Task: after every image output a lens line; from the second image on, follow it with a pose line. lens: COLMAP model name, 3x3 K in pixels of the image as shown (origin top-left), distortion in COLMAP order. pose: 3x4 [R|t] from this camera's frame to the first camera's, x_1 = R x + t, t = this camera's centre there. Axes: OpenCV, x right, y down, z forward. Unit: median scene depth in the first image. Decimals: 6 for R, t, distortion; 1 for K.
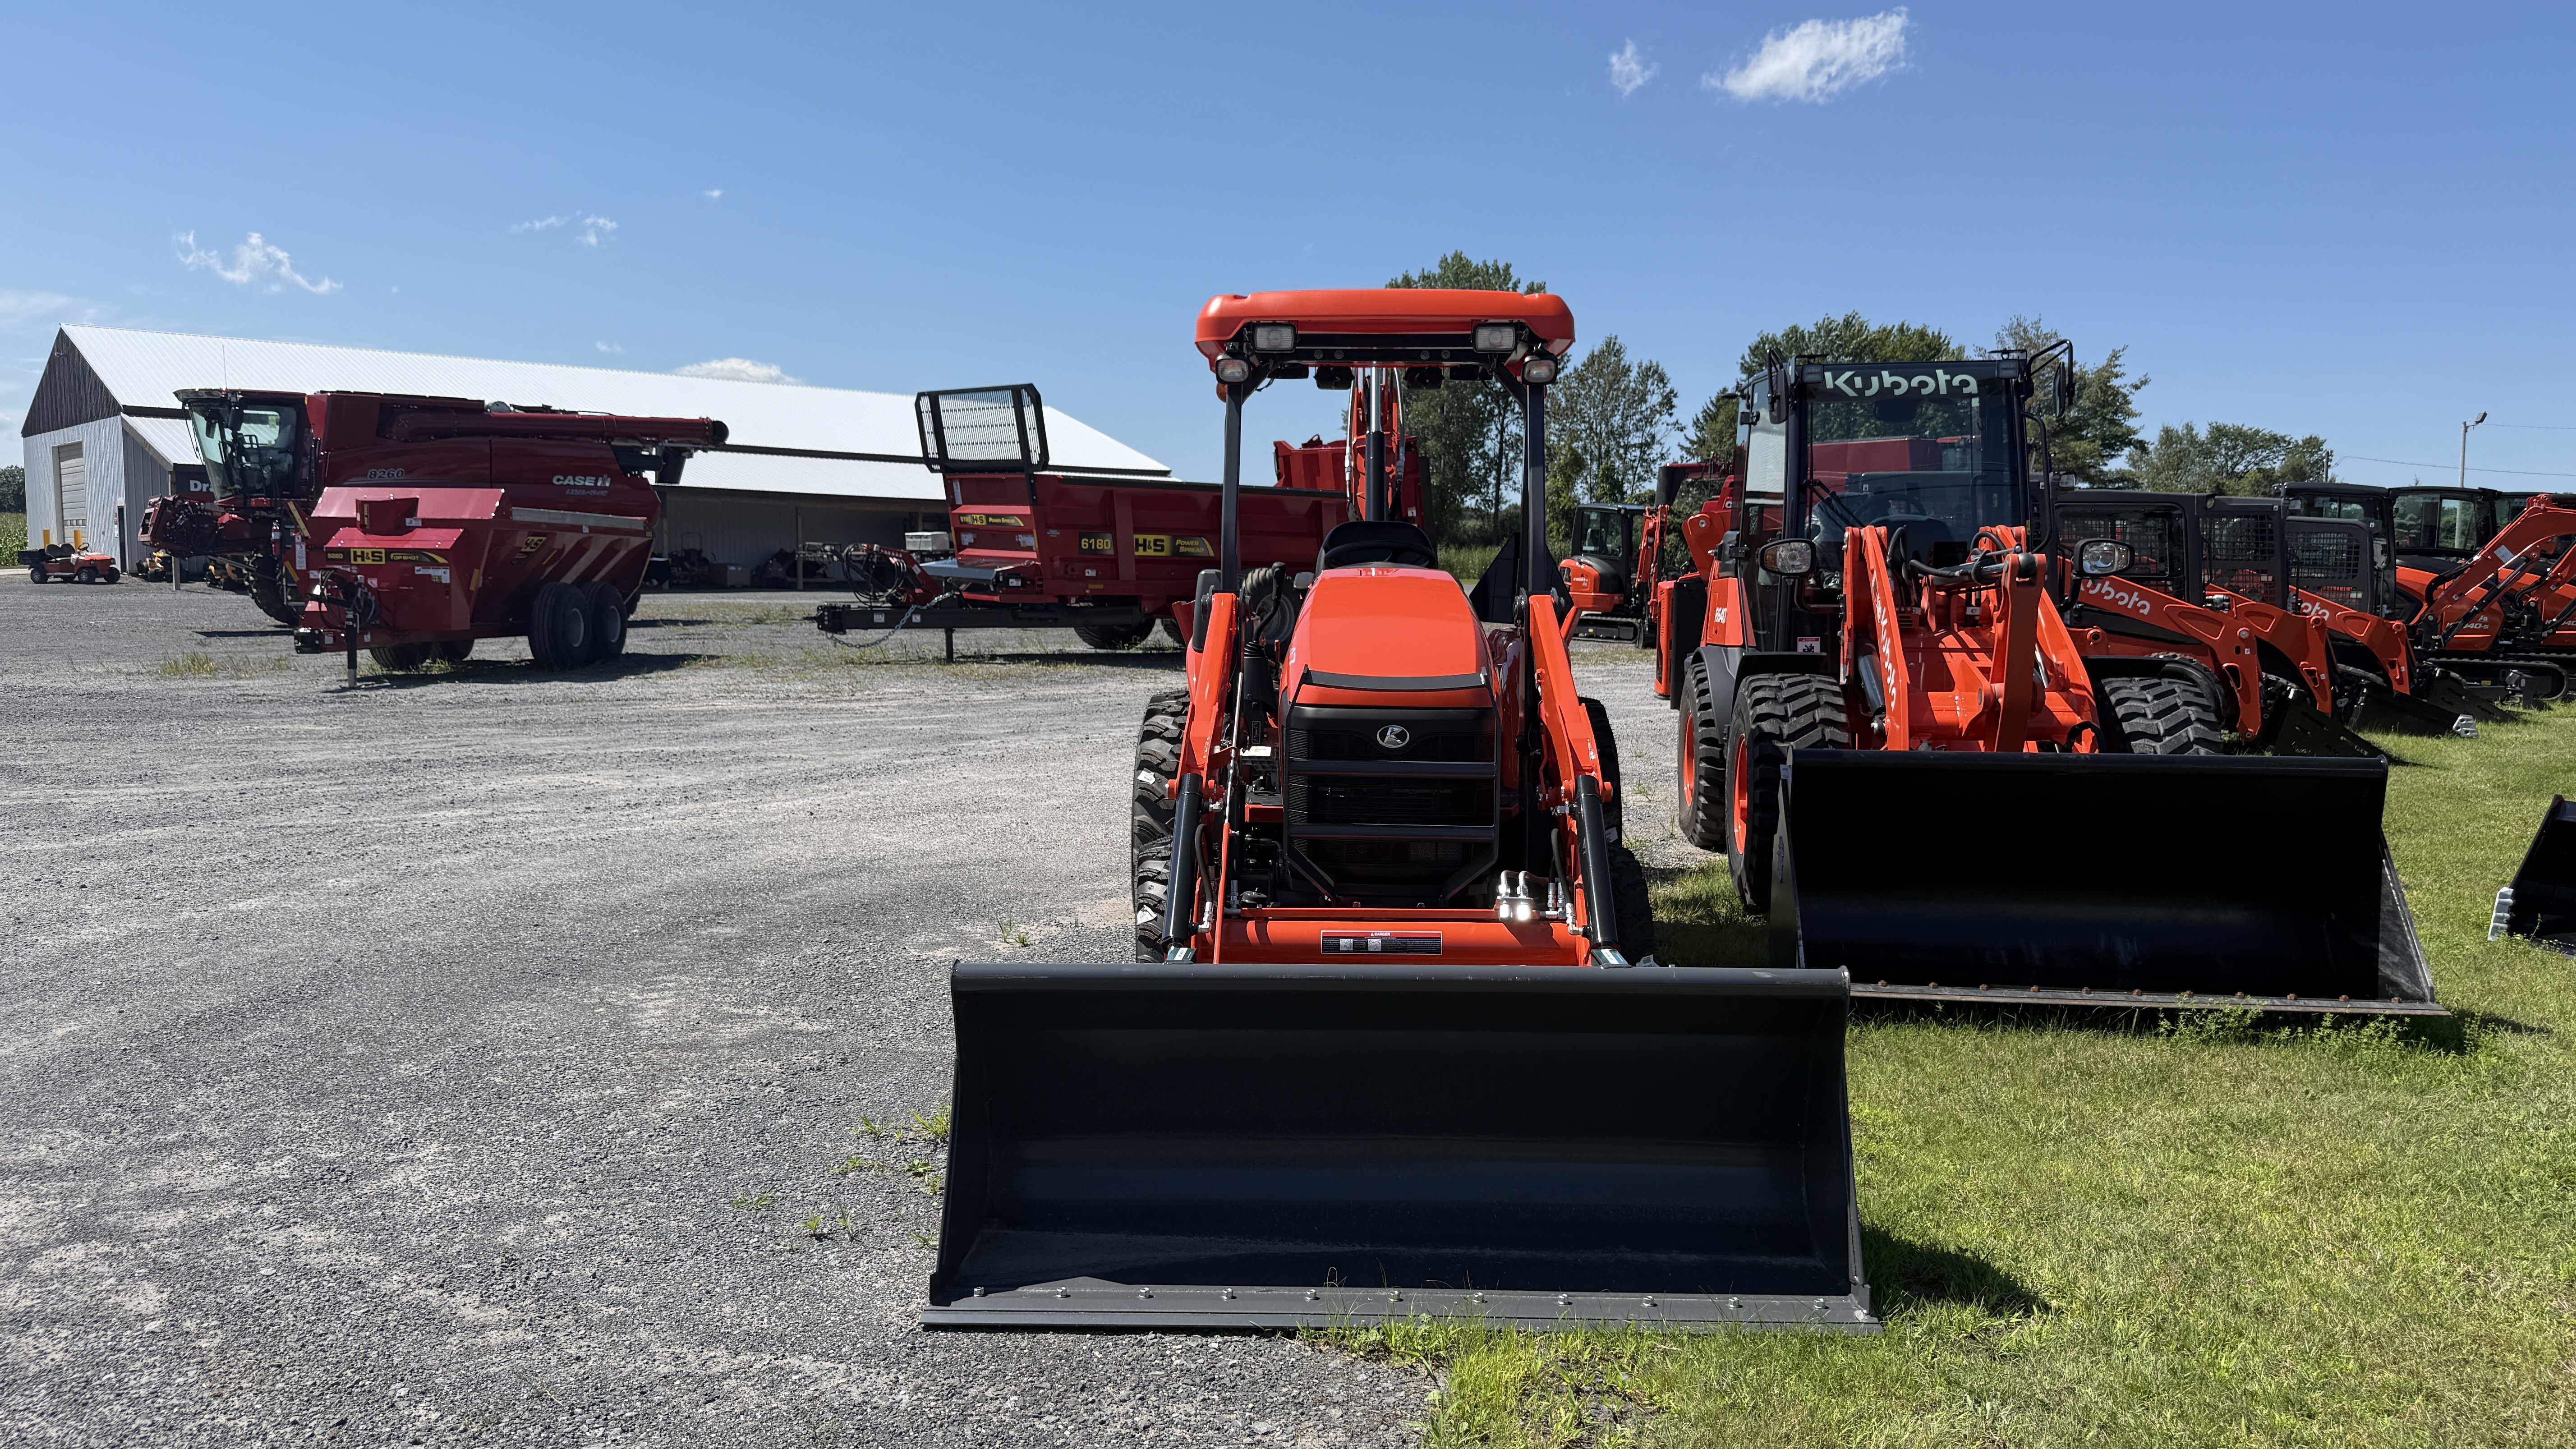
lens RADIAL K [[1798.9, 0, 1278.7], [0, 1798.9, 757.4], [0, 0, 1]] dist [0.108042, -0.172190]
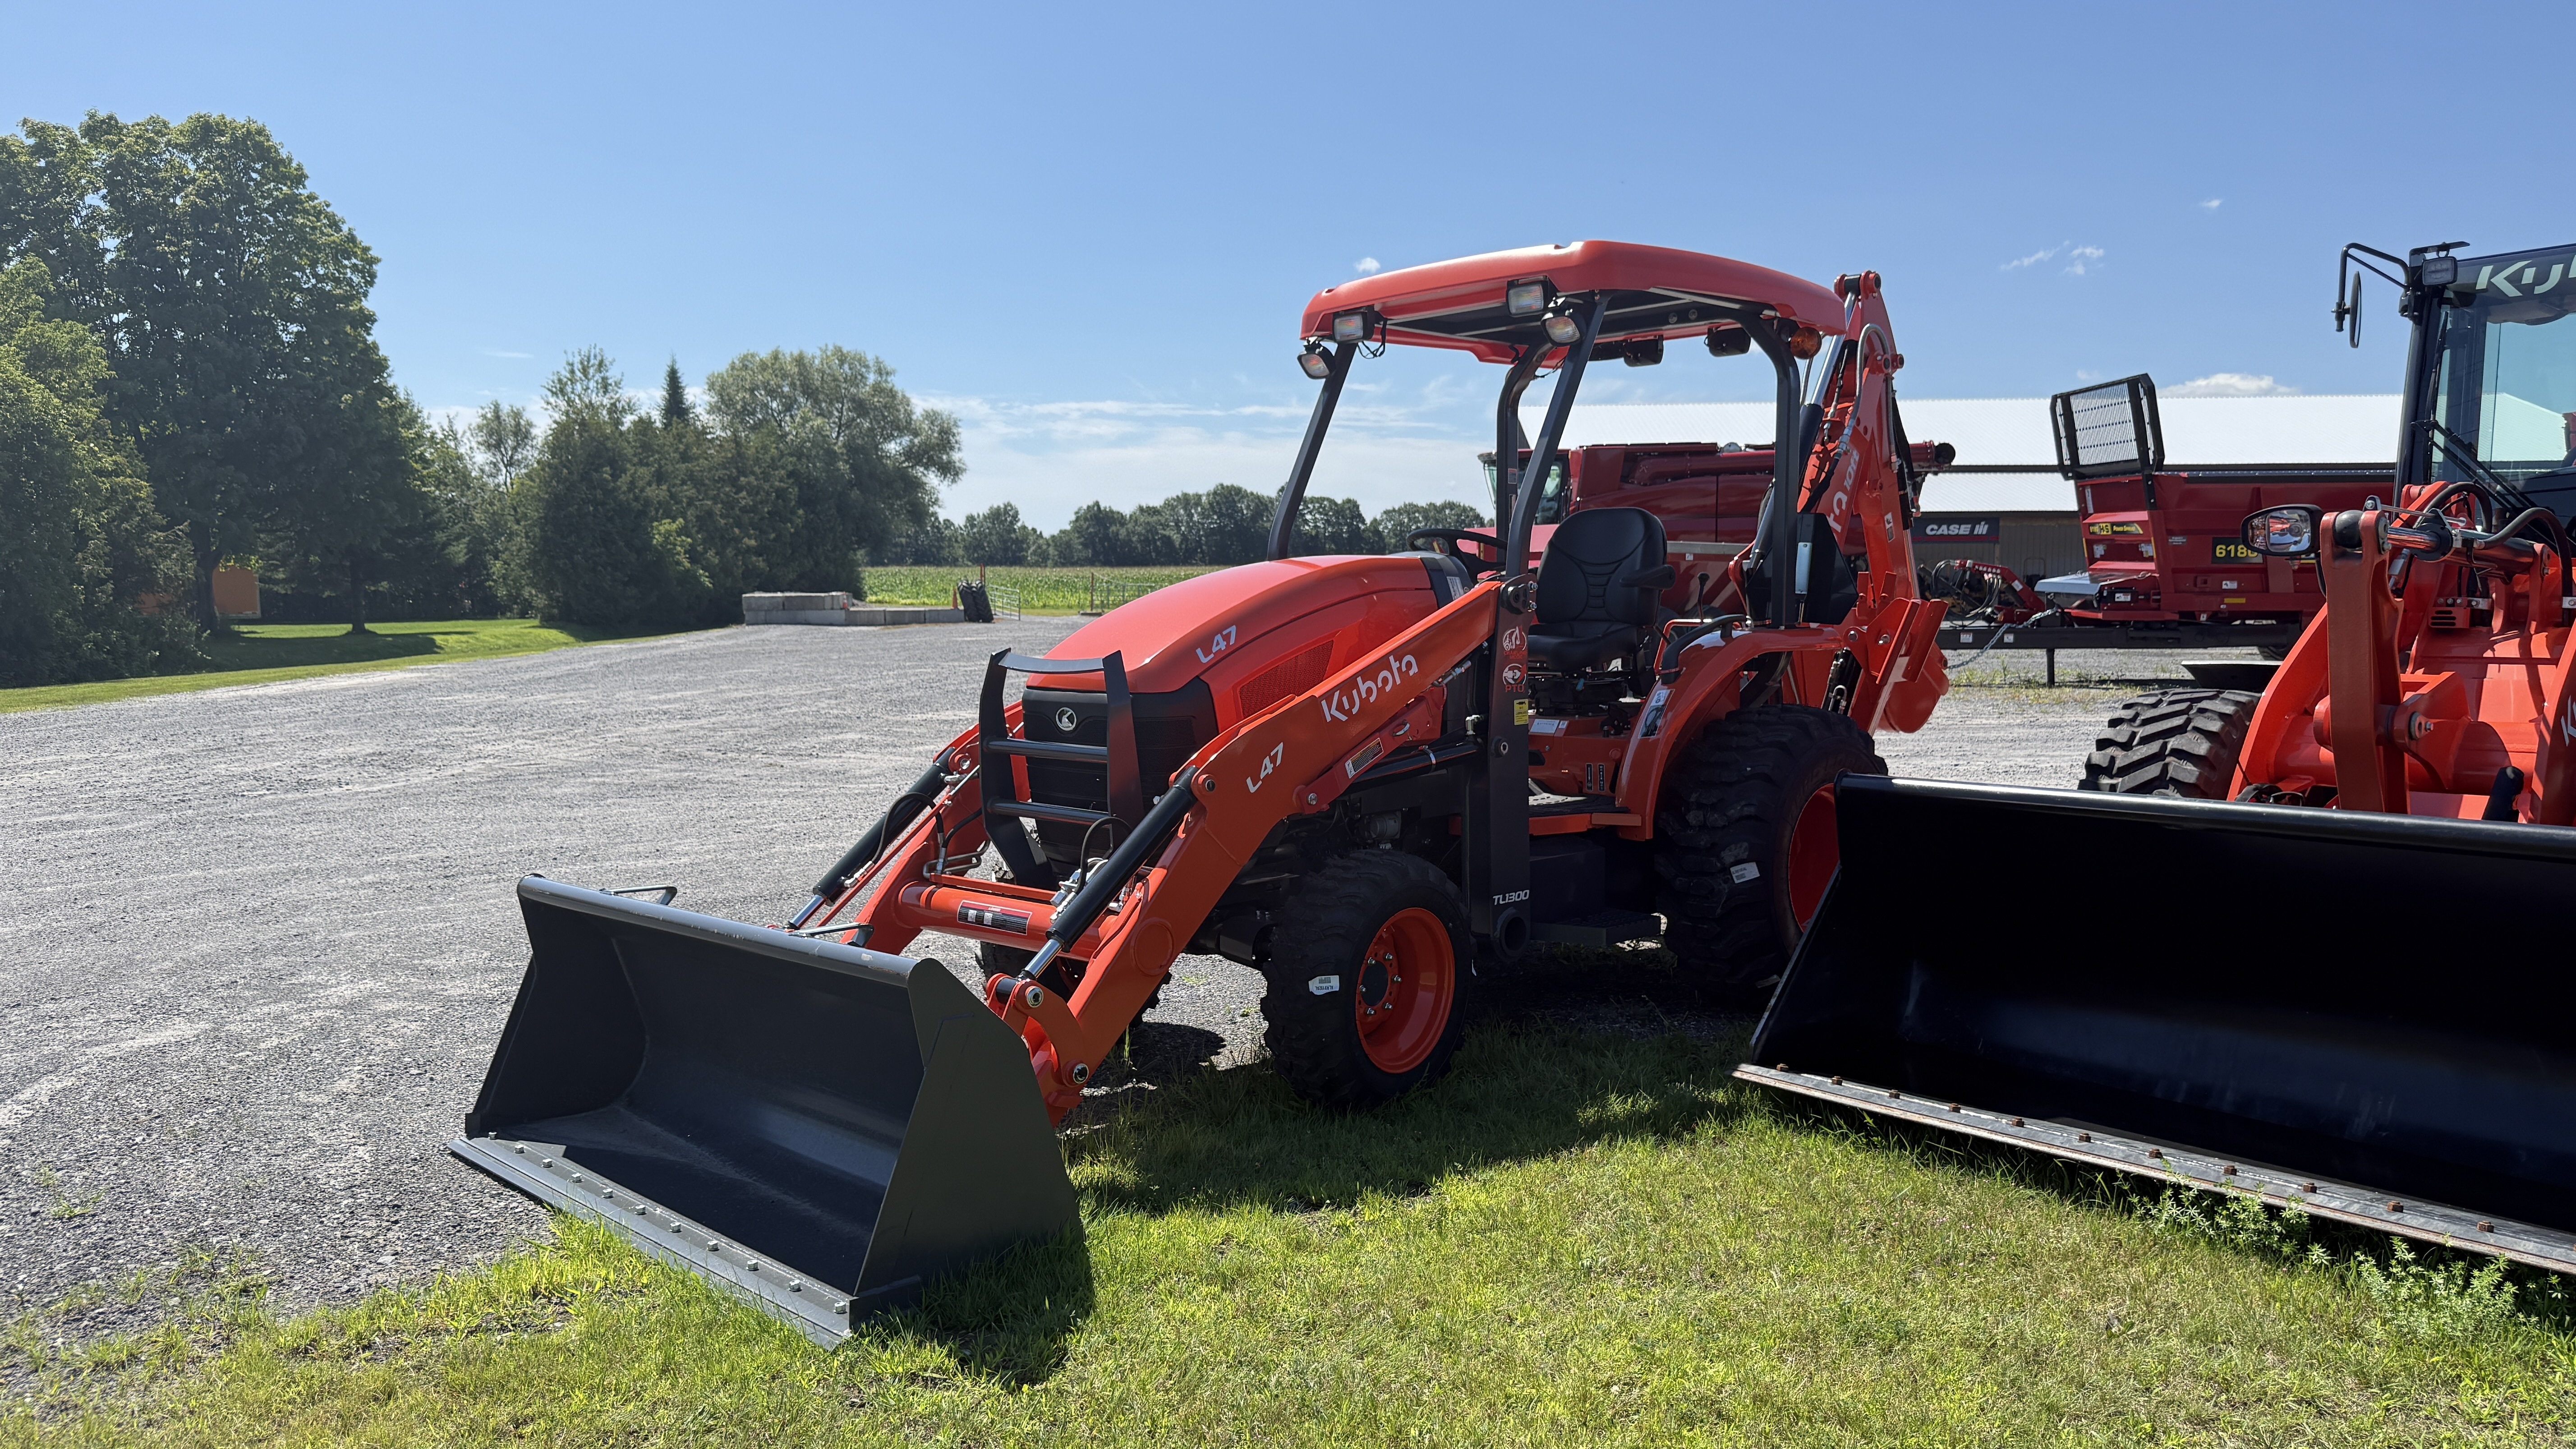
lens RADIAL K [[1779.5, 0, 1291.2], [0, 1779.5, 773.9], [0, 0, 1]] dist [0.057985, -0.076569]
pose [[0.728017, 0.051126, -0.683650, 0.164379], [-0.055762, 0.998327, 0.015278, -0.000419], [0.683287, 0.026999, 0.729650, 0.072785]]
